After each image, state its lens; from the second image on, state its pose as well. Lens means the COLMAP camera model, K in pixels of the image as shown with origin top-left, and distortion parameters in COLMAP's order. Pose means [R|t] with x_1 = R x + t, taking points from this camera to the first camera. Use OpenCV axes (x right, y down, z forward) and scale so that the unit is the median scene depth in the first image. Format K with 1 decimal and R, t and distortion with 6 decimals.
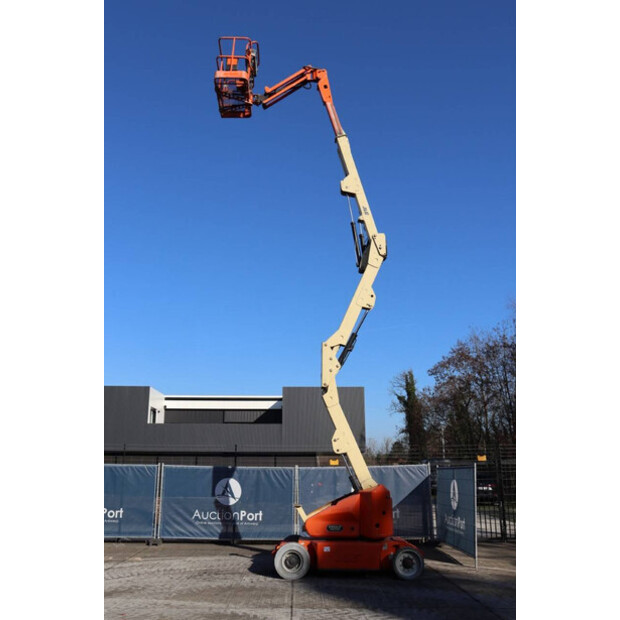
lens RADIAL K [[580.7, 0, 309.5], [0, 580.7, 309.4], [0, 0, 1]] dist [-0.075607, 0.000000]
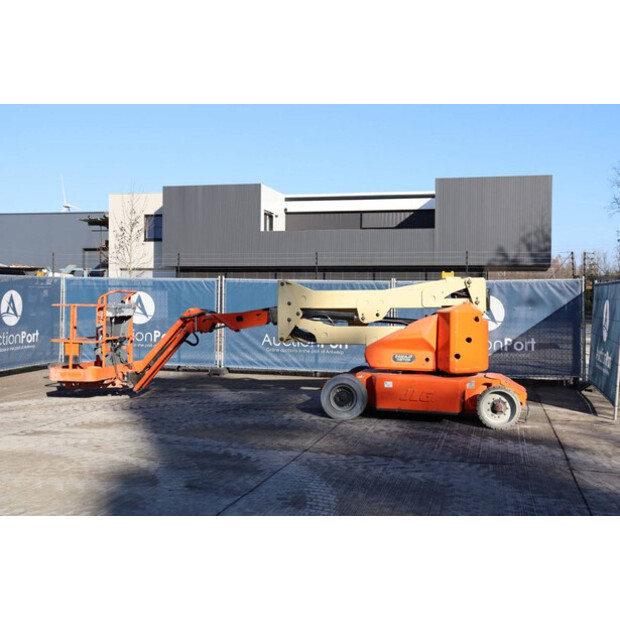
lens RADIAL K [[773.0, 0, 310.9], [0, 773.0, 308.4], [0, 0, 1]] dist [0.012573, 0.000000]
pose [[0.967822, 0.013466, -0.251276, 0.136374], [0.059617, 0.957868, 0.280953, 0.022213], [0.244473, -0.286893, 0.926243, 0.043263]]
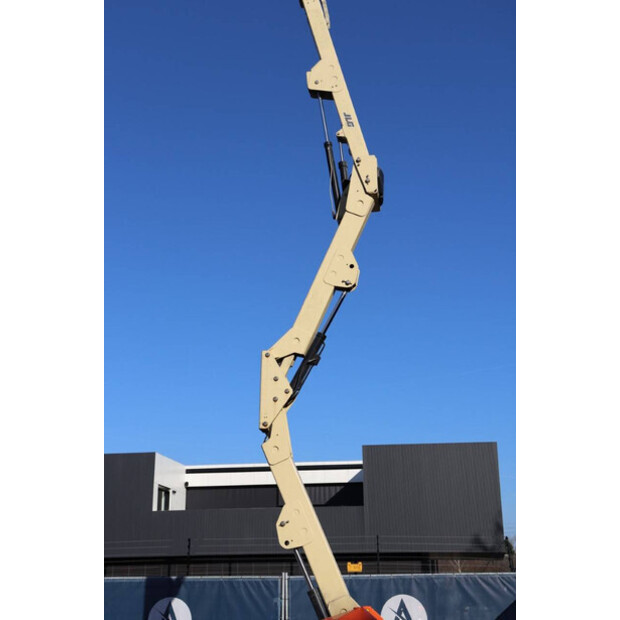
lens RADIAL K [[900.9, 0, 304.9], [0, 900.9, 310.9], [0, 0, 1]] dist [0.105751, 0.000000]
pose [[0.984171, -0.053633, -0.168909, 0.180005], [0.049962, 0.998415, -0.025916, 0.035179], [0.170031, 0.017066, 0.985291, 0.109200]]
